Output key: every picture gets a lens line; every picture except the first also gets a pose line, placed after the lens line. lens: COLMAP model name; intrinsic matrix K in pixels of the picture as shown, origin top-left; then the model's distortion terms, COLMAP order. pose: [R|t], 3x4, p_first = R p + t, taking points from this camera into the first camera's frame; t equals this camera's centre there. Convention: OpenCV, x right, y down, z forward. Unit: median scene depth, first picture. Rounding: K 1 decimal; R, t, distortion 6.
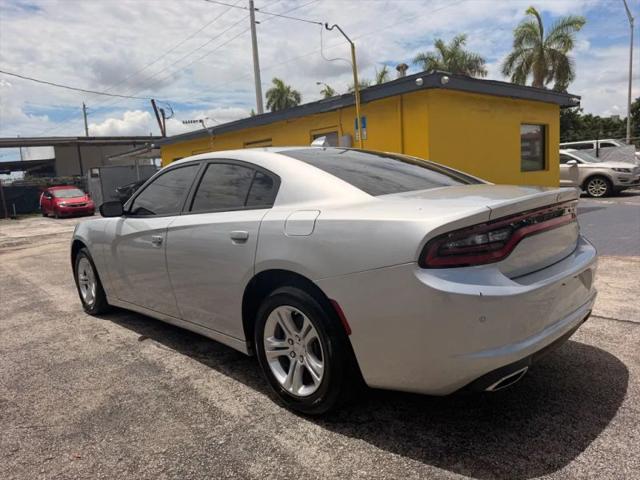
lens RADIAL K [[442.0, 0, 320.0], [0, 442.0, 240.0], [0, 0, 1]] dist [0.023241, -0.032372]
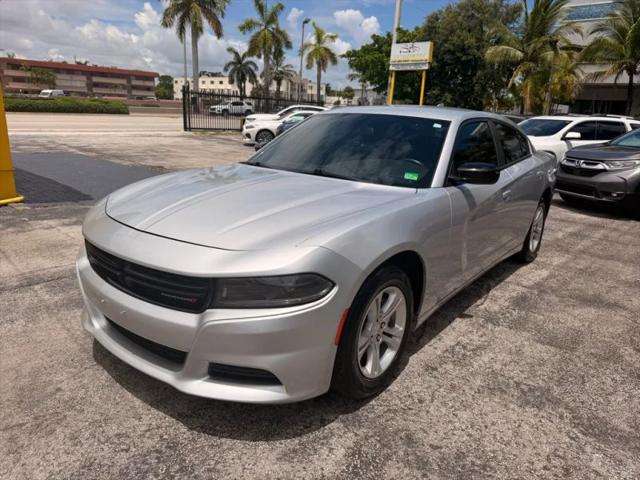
lens RADIAL K [[487.4, 0, 334.1], [0, 487.4, 239.6], [0, 0, 1]] dist [0.026821, -0.050515]
pose [[-0.162470, -0.189647, 0.968317, -1.416681], [0.104318, 0.972554, 0.207980, -0.161873], [-0.981184, 0.134803, -0.138227, 1.556462]]
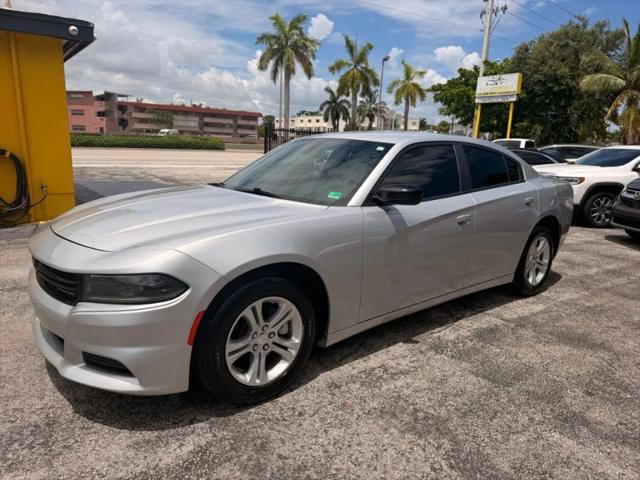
lens RADIAL K [[483.0, 0, 317.3], [0, 483.0, 239.8], [0, 0, 1]] dist [0.040225, -0.056463]
pose [[0.063313, -0.125791, 0.990034, -1.464287], [0.100582, 0.987778, 0.119072, -0.102933], [-0.992912, 0.092041, 0.075191, 1.248389]]
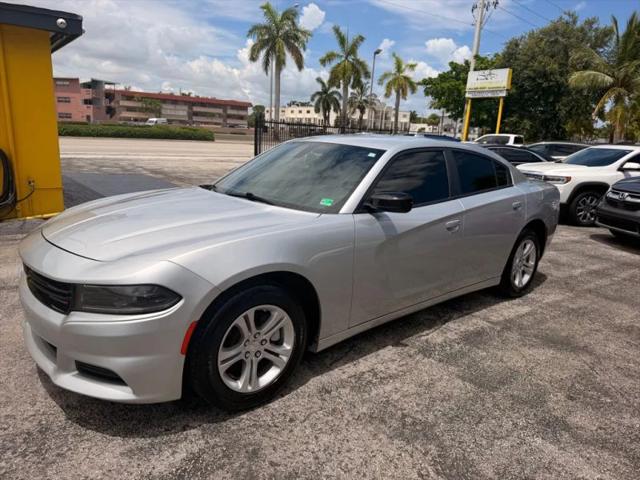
lens RADIAL K [[483.5, 0, 320.0], [0, 483.5, 240.0], [0, 0, 1]] dist [0.036979, -0.053239]
pose [[0.037591, -0.143409, 0.988949, -1.471510], [0.088689, 0.986222, 0.139643, -0.132780], [-0.995350, 0.082459, 0.049792, 1.249196]]
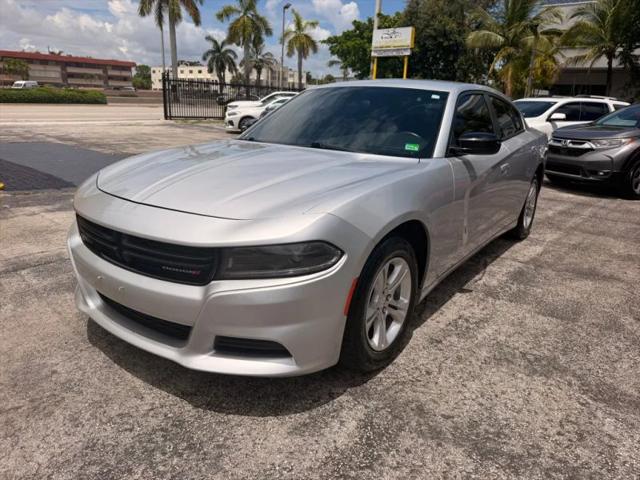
lens RADIAL K [[487.4, 0, 334.1], [0, 487.4, 239.6], [0, 0, 1]] dist [0.026821, -0.050515]
pose [[-0.198566, -0.206218, 0.958147, -1.396891], [0.117117, 0.965616, 0.232097, -0.133811], [-0.973065, 0.158302, -0.167587, 1.586632]]
